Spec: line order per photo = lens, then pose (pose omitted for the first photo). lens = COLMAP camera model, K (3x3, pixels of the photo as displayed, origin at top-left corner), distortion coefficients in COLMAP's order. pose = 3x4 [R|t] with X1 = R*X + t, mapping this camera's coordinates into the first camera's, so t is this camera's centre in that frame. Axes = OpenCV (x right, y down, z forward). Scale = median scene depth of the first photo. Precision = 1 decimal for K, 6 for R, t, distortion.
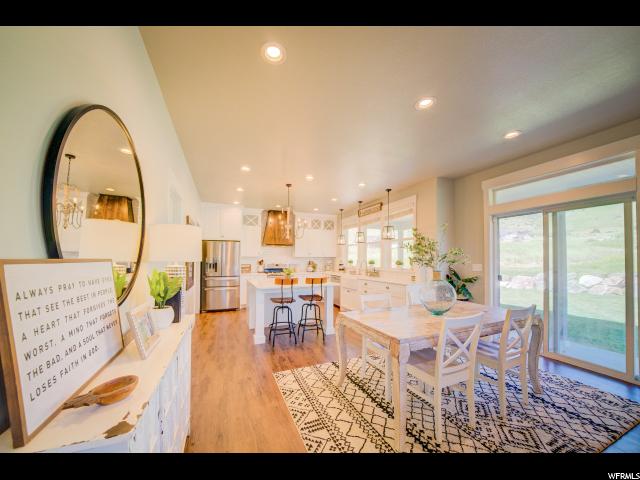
lens RADIAL K [[240.5, 0, 326.6], [0, 240.5, 255.0], [0, 0, 1]] dist [-0.022902, -0.000022]
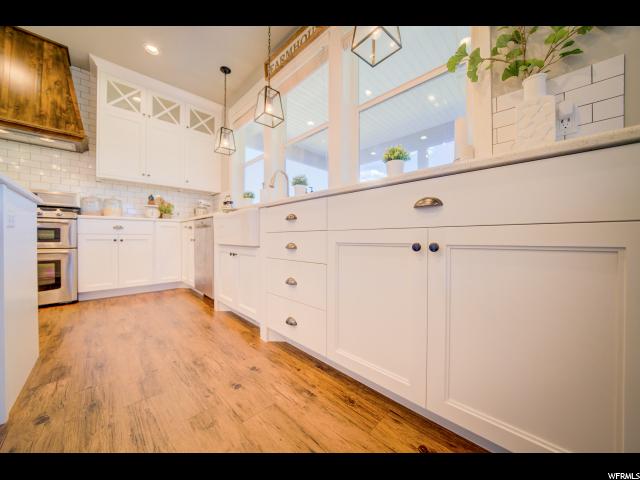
lens RADIAL K [[230.7, 0, 318.2], [0, 230.7, 236.8], [0, 0, 1]] dist [-0.019649, 0.000267]
pose [[0.938961, -0.004540, 0.343994, 0.089909], [-0.001591, 0.999845, 0.017539, 0.118946], [-0.344020, -0.017016, 0.938808, 0.661170]]
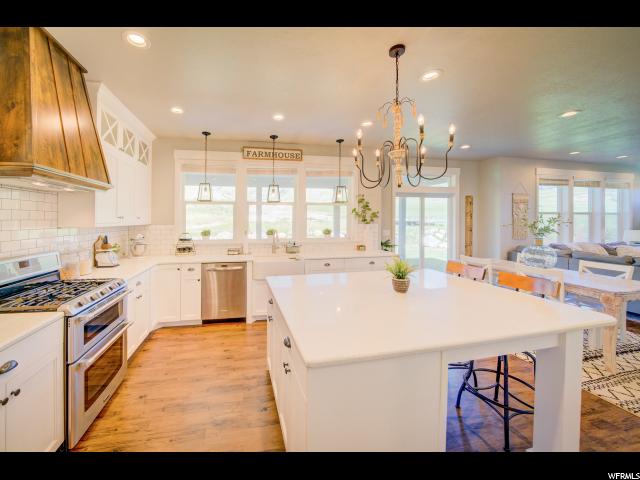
lens RADIAL K [[239.8, 0, 287.0], [0, 239.8, 219.0], [0, 0, 1]] dist [0.000512, 0.000060]
pose [[0.232688, -0.000350, 0.972551, -0.473929], [-0.013735, 0.999899, 0.003646, -0.010514], [-0.972454, -0.014206, 0.232659, 0.837706]]
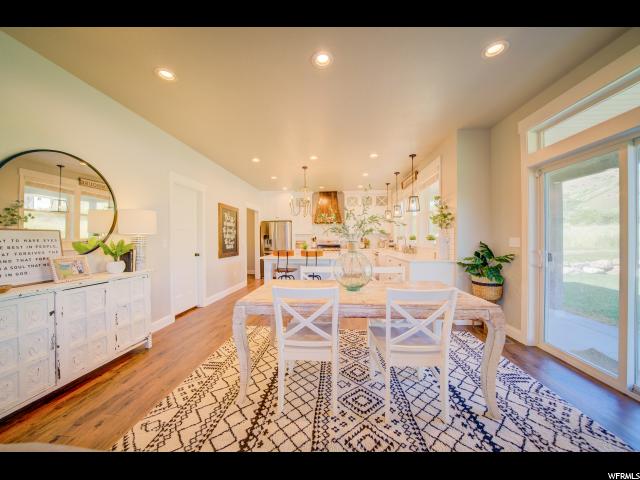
lens RADIAL K [[228.2, 0, 318.9], [0, 228.2, 241.3], [0, 0, 1]] dist [-0.019700, 0.000027]
pose [[0.881254, -0.000569, -0.472643, 0.295514], [0.014454, 0.999564, 0.025747, 0.015798], [0.472422, -0.029521, 0.880878, 0.074264]]
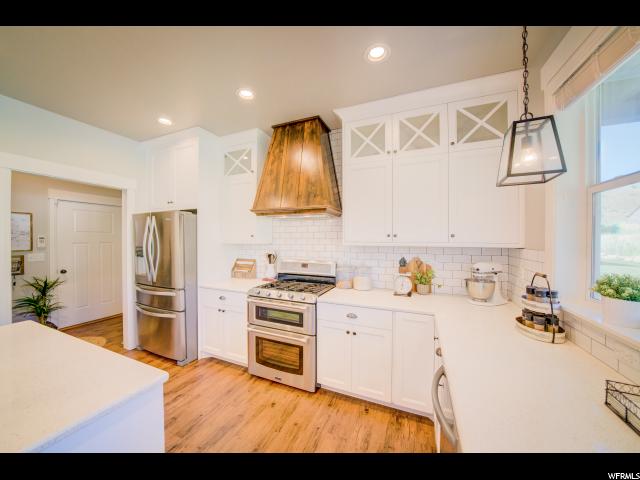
lens RADIAL K [[228.2, 0, 307.7], [0, 228.2, 237.8], [0, 0, 1]] dist [-0.021418, 0.000047]
pose [[0.650418, -0.001574, -0.759575, 0.094324], [0.010967, 0.999913, 0.007319, -0.007259], [0.759497, -0.013091, 0.650379, 0.927186]]
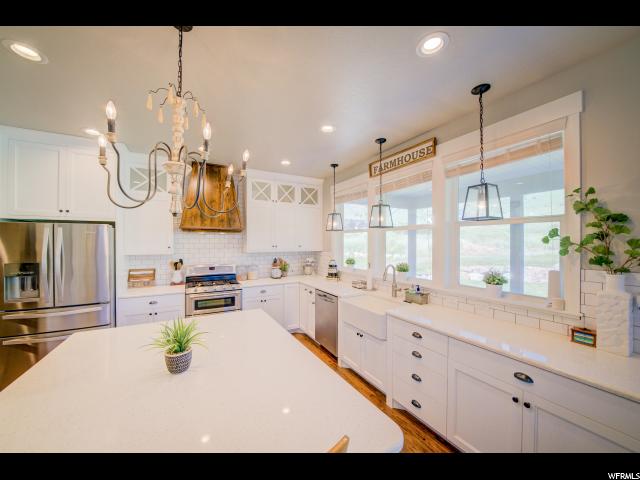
lens RADIAL K [[240.5, 0, 315.3], [0, 240.5, 240.9], [0, 0, 1]] dist [-0.022961, 0.000145]
pose [[0.996968, -0.000170, 0.077812, -0.027401], [-0.000764, 0.999928, 0.011978, -0.031139], [-0.077808, -0.012001, 0.996896, 0.551634]]
